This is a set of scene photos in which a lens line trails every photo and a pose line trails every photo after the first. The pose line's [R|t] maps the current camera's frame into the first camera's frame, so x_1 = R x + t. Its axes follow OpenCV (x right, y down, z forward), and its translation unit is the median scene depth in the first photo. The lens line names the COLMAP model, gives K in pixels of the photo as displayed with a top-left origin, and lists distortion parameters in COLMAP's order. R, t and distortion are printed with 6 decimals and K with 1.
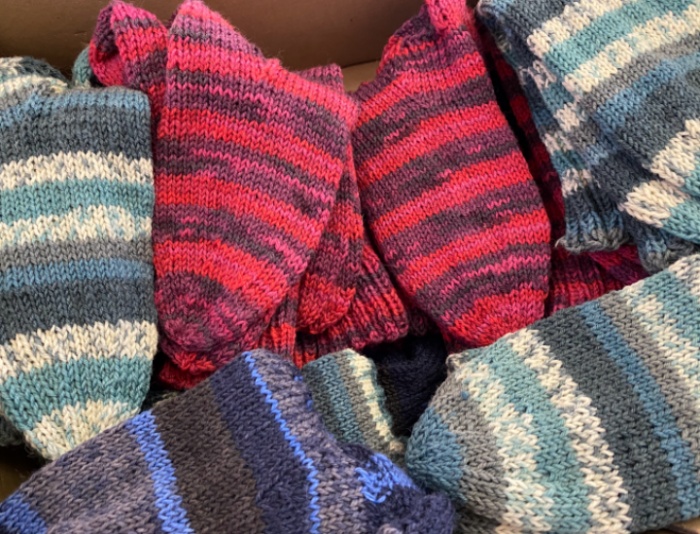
lens RADIAL K [[580.5, 0, 352.9], [0, 580.5, 266.3], [0, 0, 1]] dist [0.012993, -0.008519]
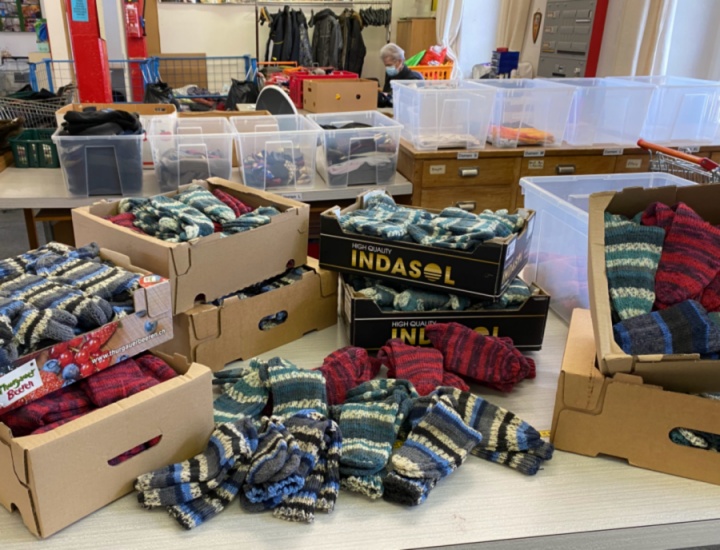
lens RADIAL K [[597.1, 0, 359.7], [0, 597.1, 282.7], [0, 0, 1]] dist [0.012993, -0.008519]
pose [[0.851274, 0.135603, -0.506897, -0.046093], [-0.220096, 0.969217, -0.110344, 0.823359], [0.476330, 0.205498, 0.854915, -2.902095]]
